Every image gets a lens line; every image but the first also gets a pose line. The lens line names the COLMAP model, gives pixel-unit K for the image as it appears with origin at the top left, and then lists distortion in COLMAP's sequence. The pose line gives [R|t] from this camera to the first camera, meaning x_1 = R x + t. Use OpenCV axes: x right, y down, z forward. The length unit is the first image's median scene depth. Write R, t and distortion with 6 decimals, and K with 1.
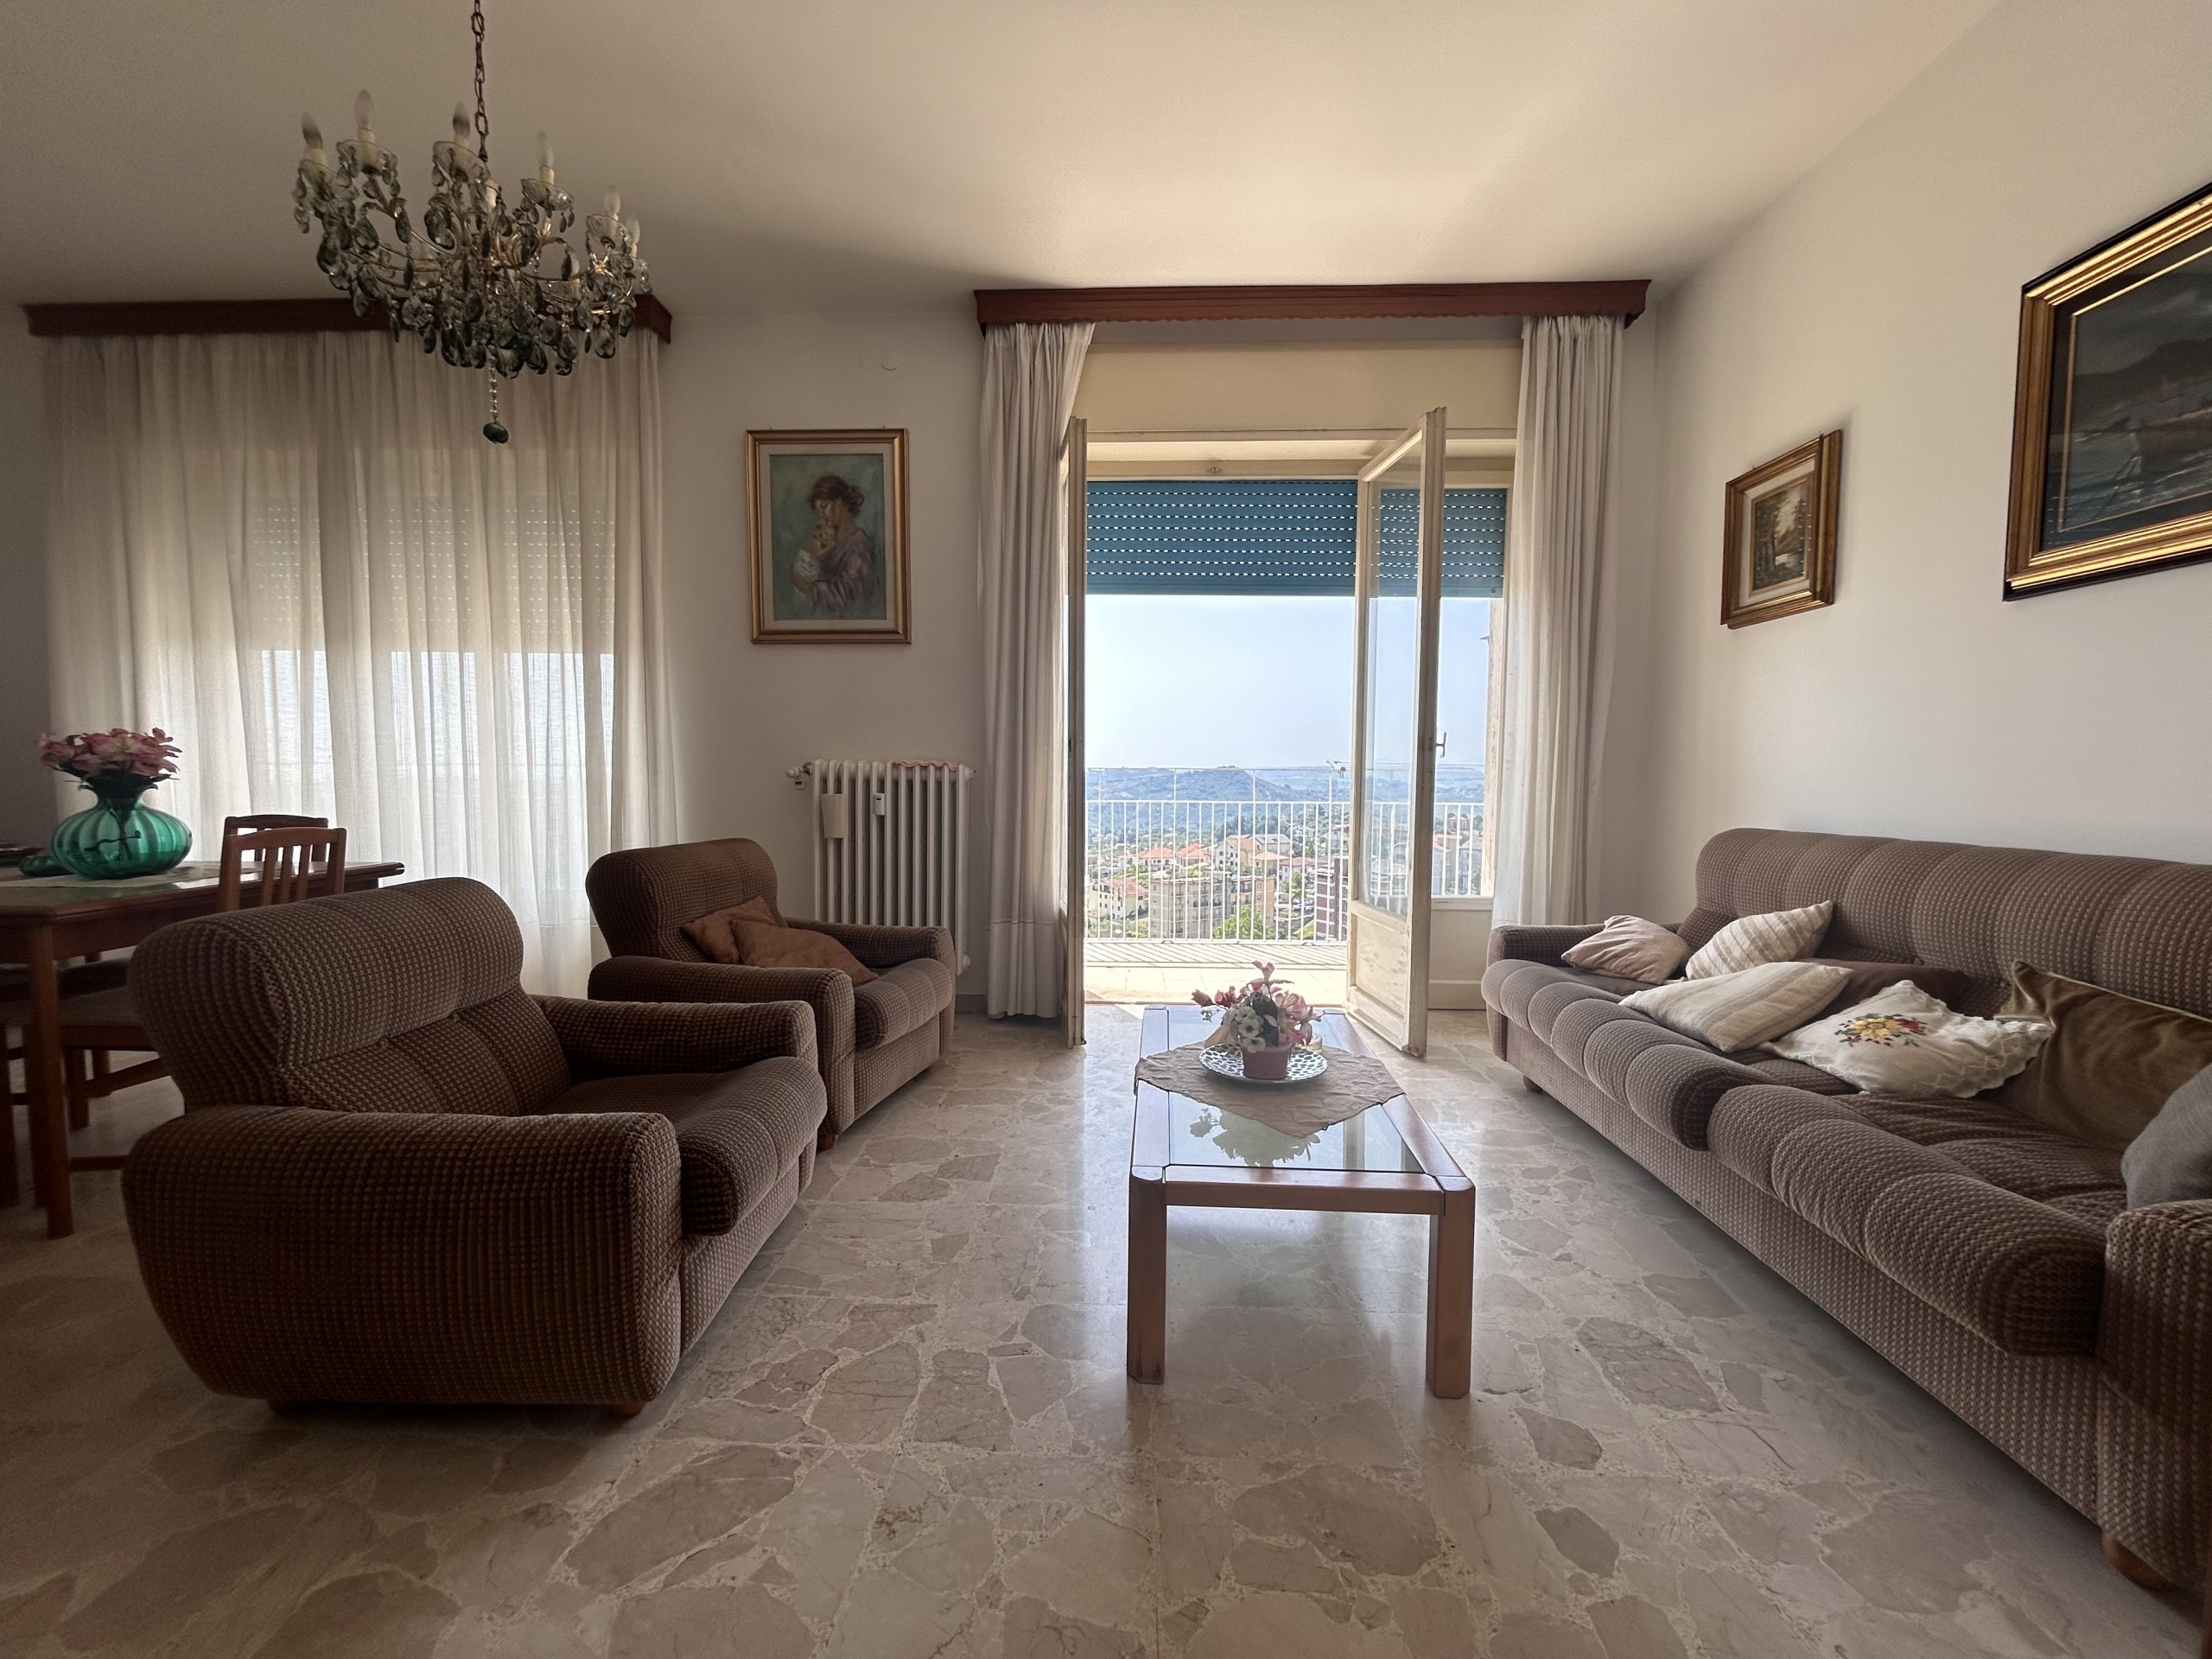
lens RADIAL K [[895.4, 0, 1103.3], [0, 895.4, 831.4], [0, 0, 1]] dist [-0.000368, 0.001020]
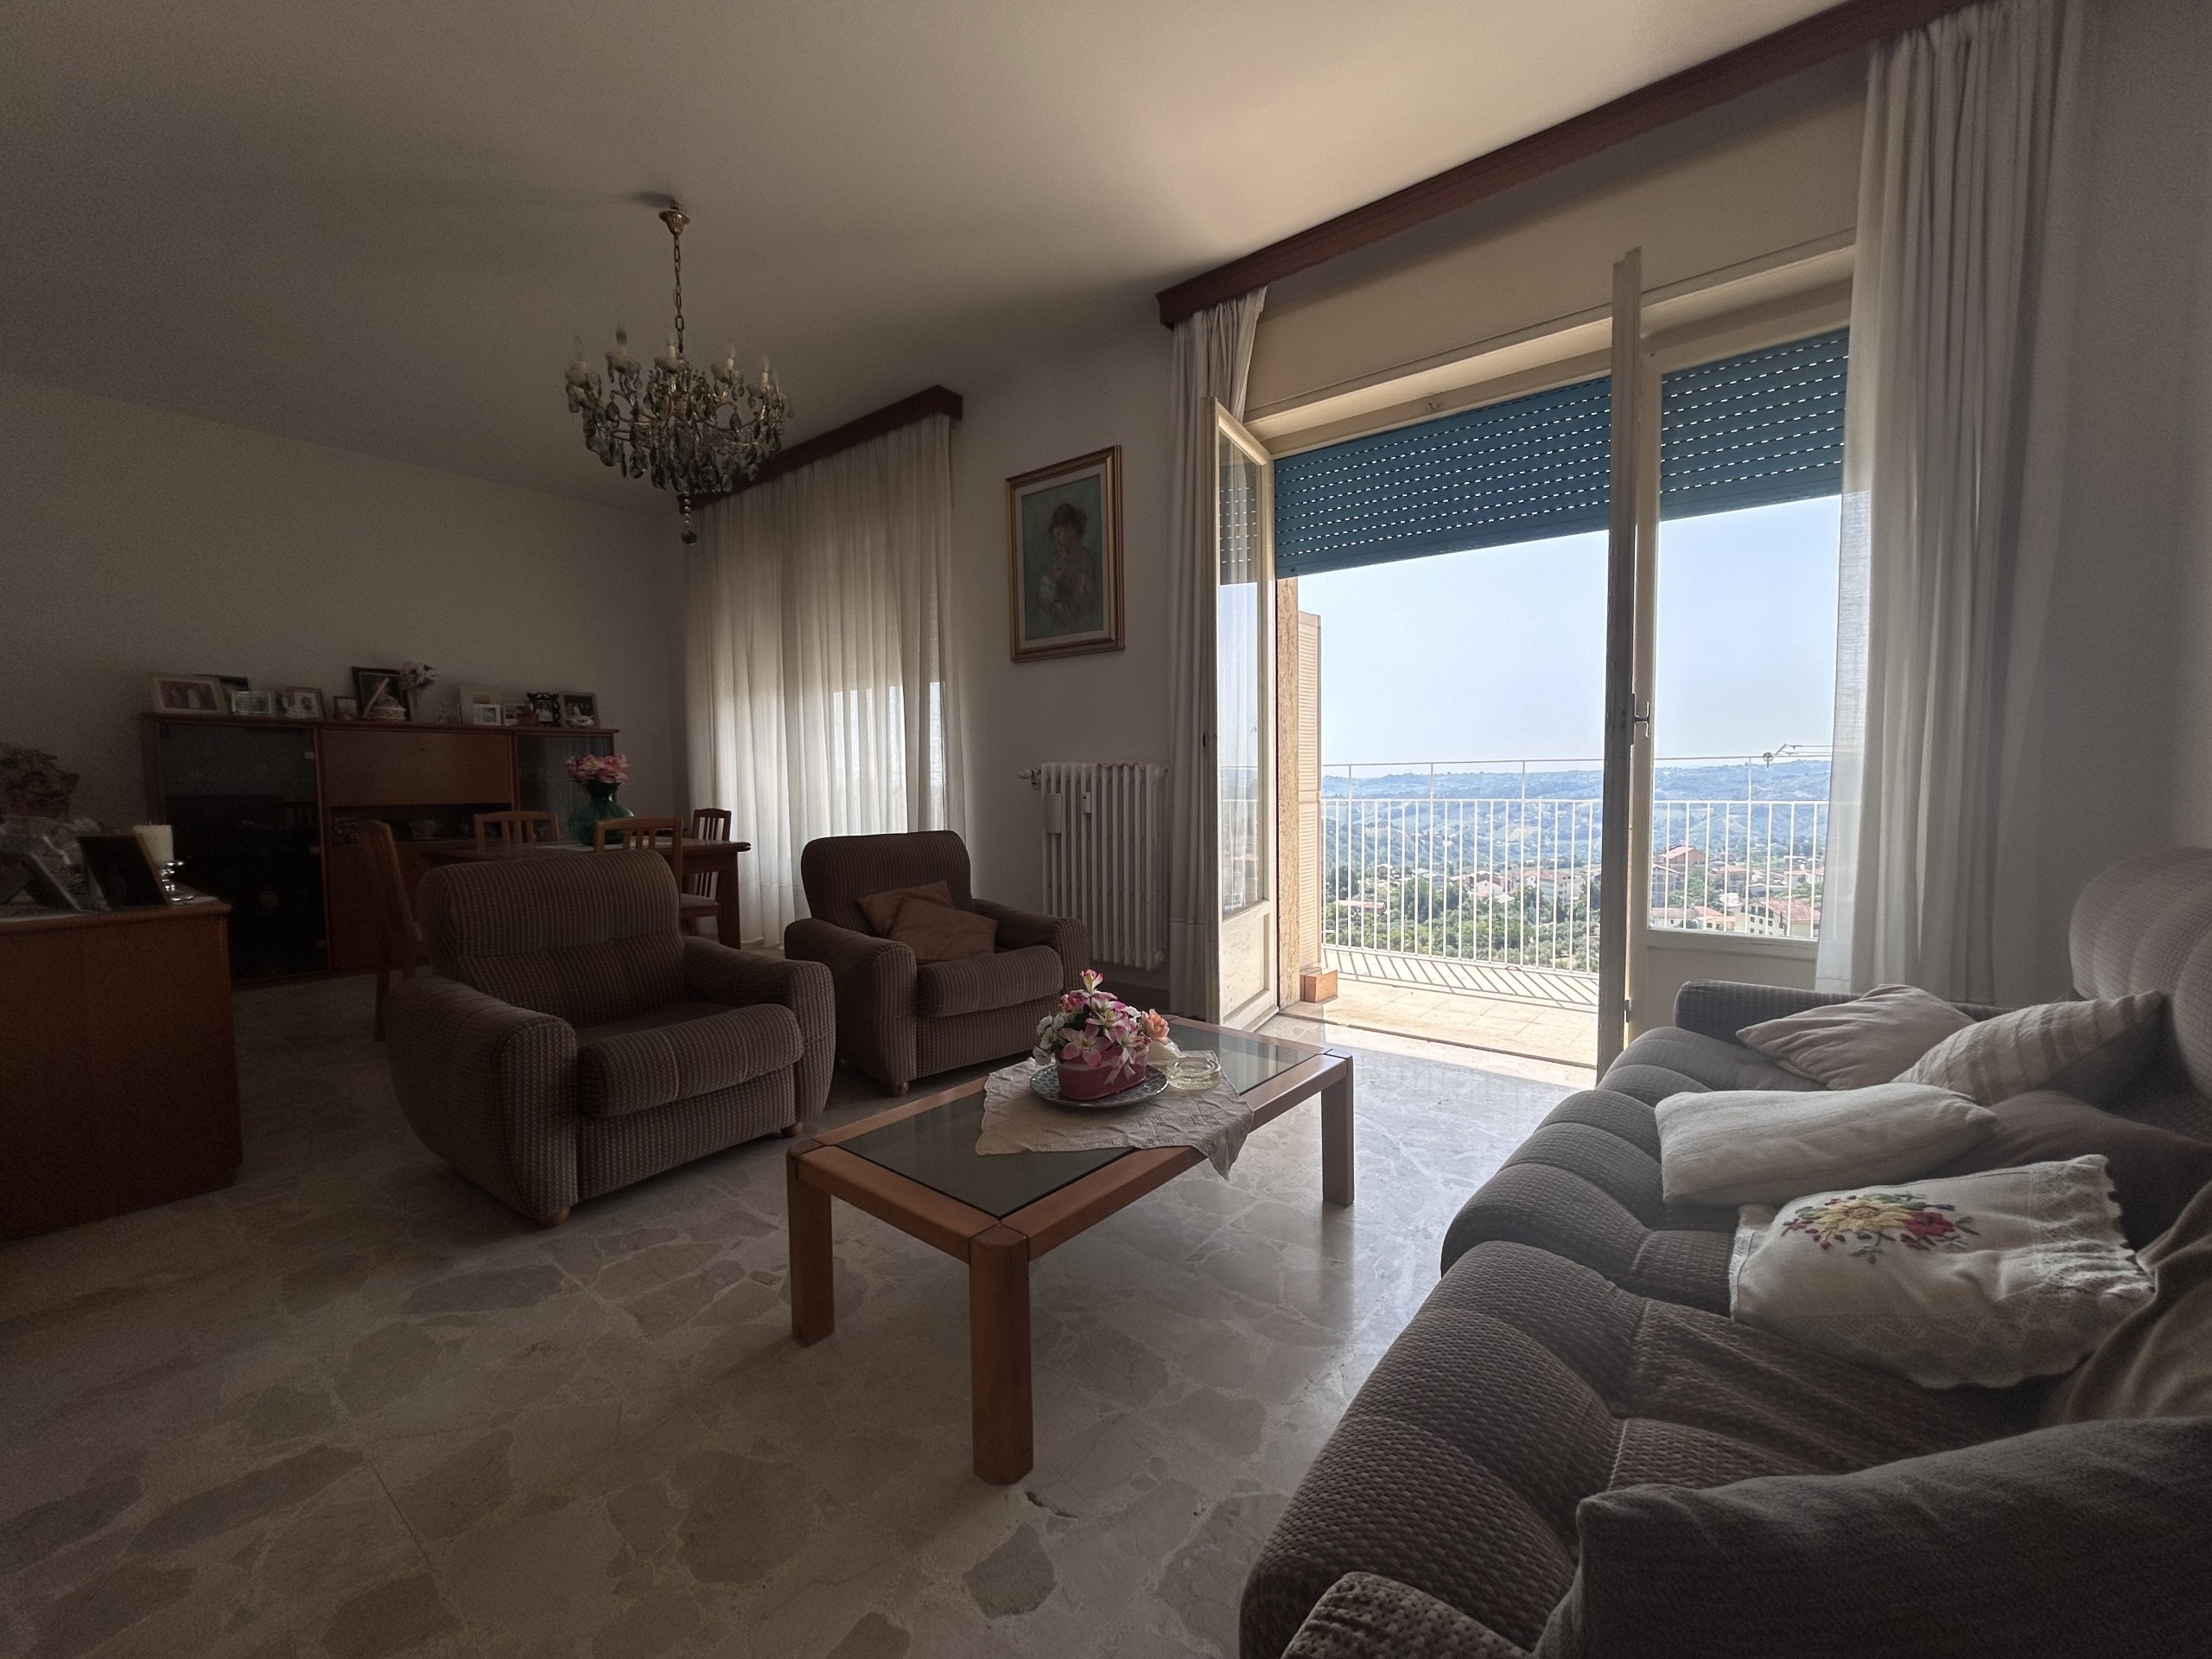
lens RADIAL K [[895.4, 0, 1105.8], [0, 895.4, 833.1], [0, 0, 1]] dist [-0.000368, 0.001020]
pose [[0.805071, 0.021330, -0.592795, 0.406993], [-0.020840, 0.999753, 0.007669, -0.002419], [0.592812, 0.006180, 0.805317, 0.149652]]
